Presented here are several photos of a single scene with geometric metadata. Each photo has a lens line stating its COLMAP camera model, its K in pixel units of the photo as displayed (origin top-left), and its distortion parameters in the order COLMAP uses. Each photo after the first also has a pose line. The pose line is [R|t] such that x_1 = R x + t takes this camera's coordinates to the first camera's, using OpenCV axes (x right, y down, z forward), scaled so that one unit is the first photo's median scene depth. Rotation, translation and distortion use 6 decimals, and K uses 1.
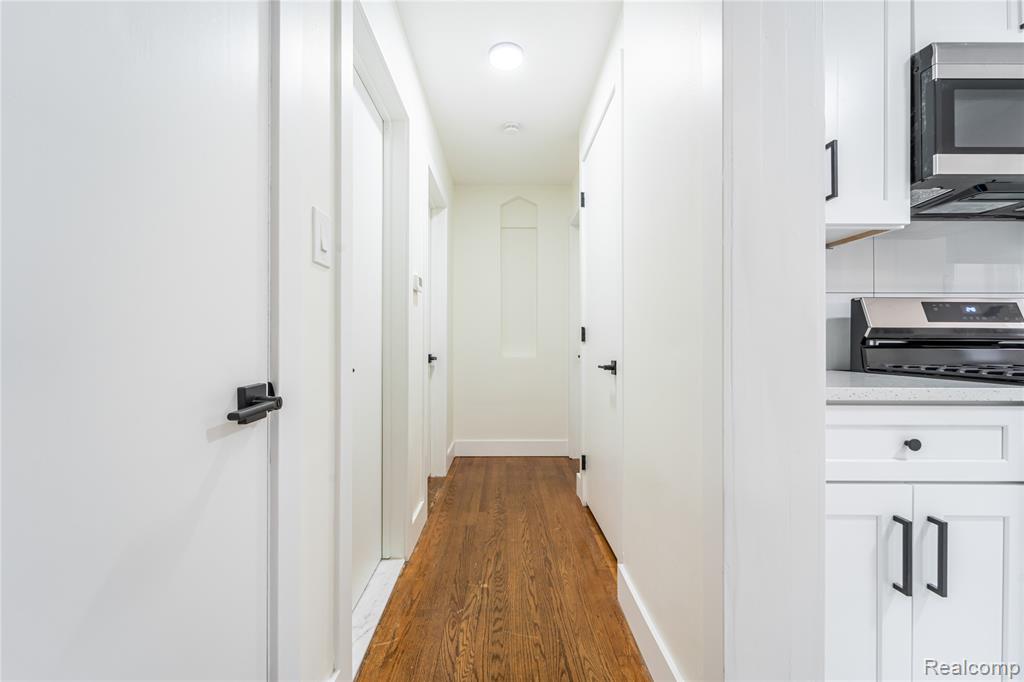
lens RADIAL K [[409.5, 0, 491.6], [0, 409.5, 342.3], [0, 0, 1]] dist [0.000255, -0.000147]
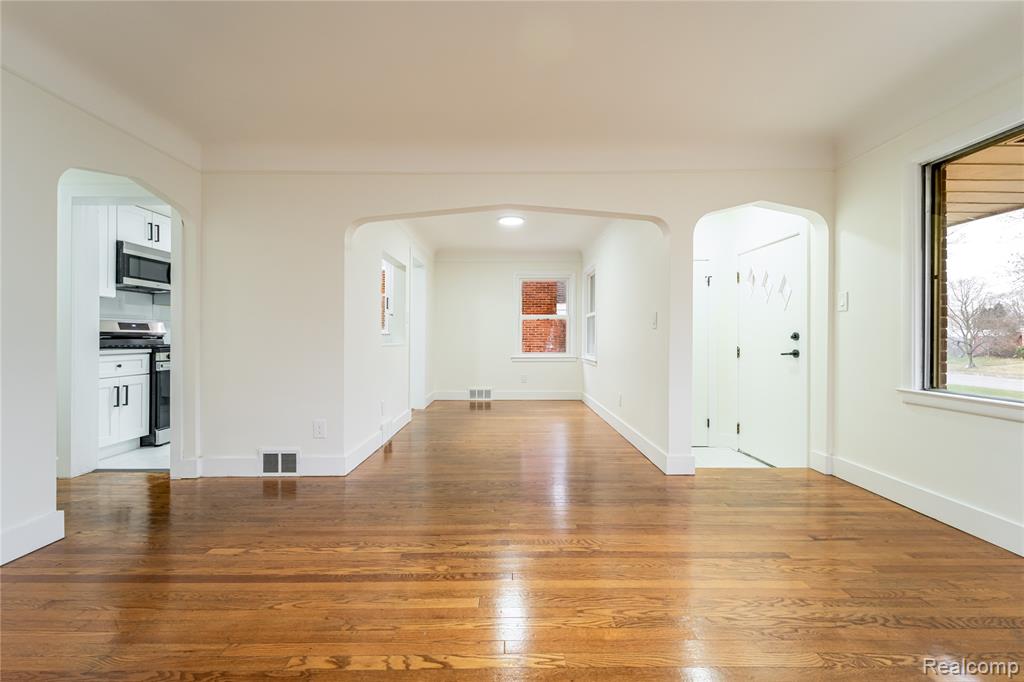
lens RADIAL K [[414.1, 0, 508.8], [0, 414.1, 338.8], [0, 0, 1]] dist [0.002226, 0.000089]
pose [[-0.027934, -0.001609, 0.999608, -2.044075], [-0.006285, 0.999979, 0.001434, -0.012904], [-0.999590, -0.006242, -0.027944, -1.747116]]
